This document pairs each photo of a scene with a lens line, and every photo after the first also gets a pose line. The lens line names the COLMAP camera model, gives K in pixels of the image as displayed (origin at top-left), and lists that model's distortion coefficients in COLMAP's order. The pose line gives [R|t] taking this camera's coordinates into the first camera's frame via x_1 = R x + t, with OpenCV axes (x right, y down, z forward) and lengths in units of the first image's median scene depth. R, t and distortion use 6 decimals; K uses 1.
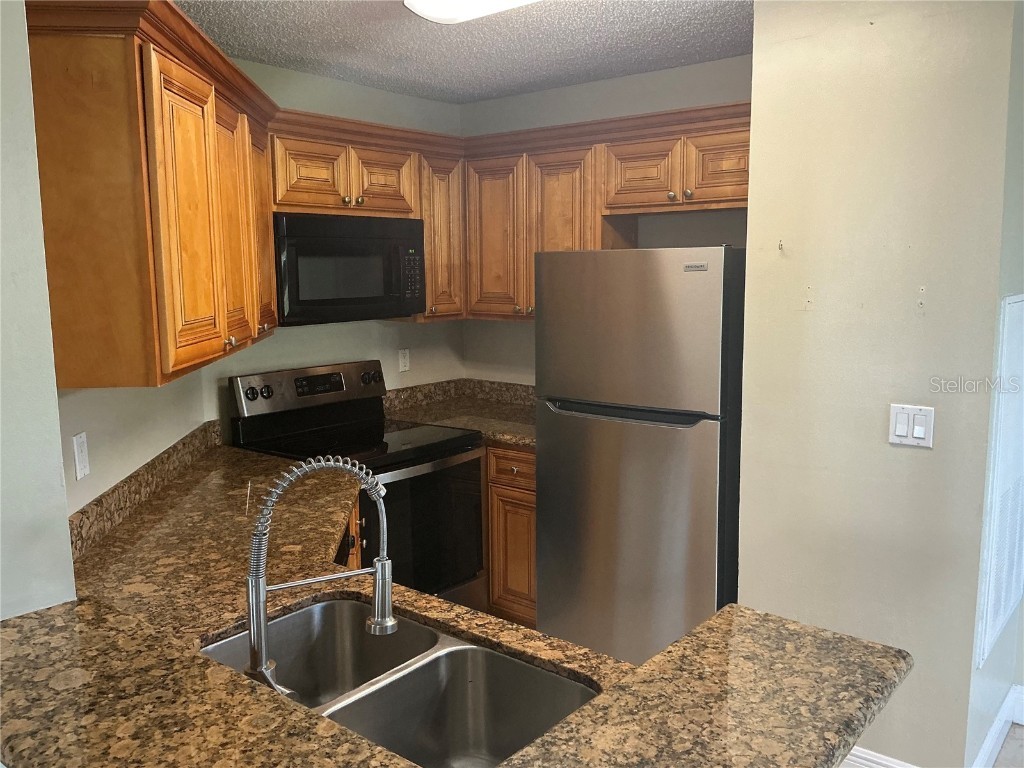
lens RADIAL K [[857.7, 0, 515.5], [0, 857.7, 391.2], [0, 0, 1]] dist [0.097947, -0.175950]
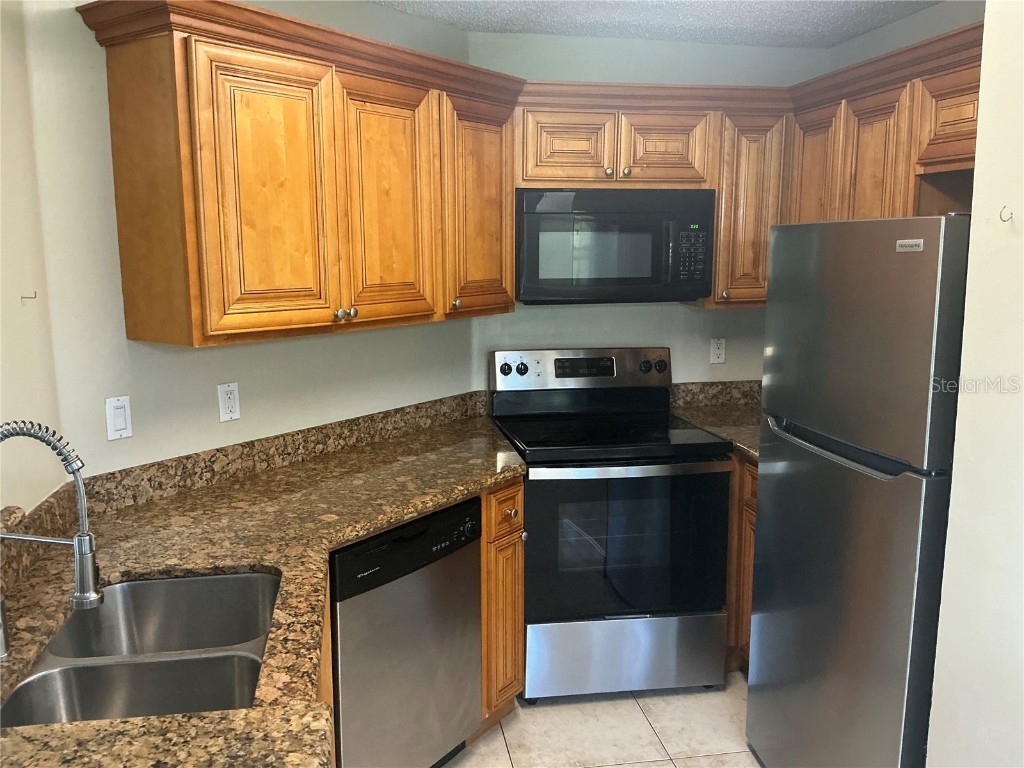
lens RADIAL K [[857.7, 0, 503.8], [0, 857.7, 388.4], [0, 0, 1]] dist [0.097947, -0.175950]
pose [[0.756642, 0.117230, -0.643235, 0.339250], [-0.104160, 0.992843, 0.058422, -0.032464], [0.645480, 0.022795, 0.763437, 0.223140]]
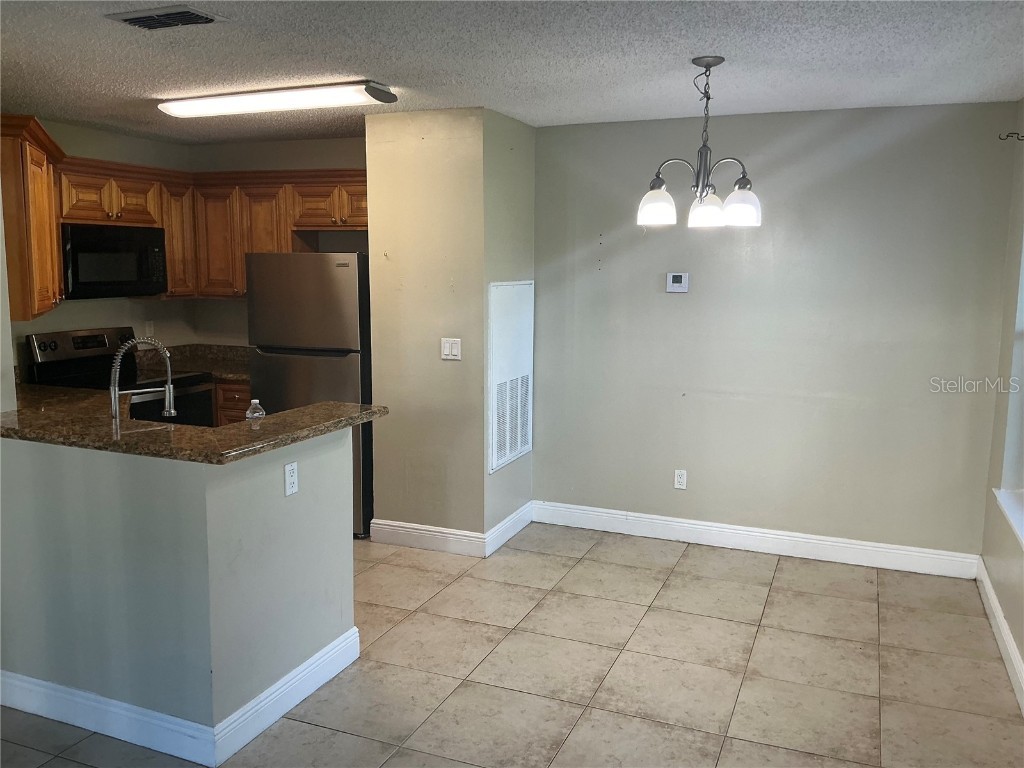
lens RADIAL K [[857.7, 0, 515.6], [0, 857.7, 386.1], [0, 0, 1]] dist [0.097947, -0.175950]
pose [[0.953912, -0.024677, 0.299069, 0.013620], [0.027175, 0.999622, -0.004195, 0.094707], [-0.298853, 0.012129, 0.954222, -0.609763]]
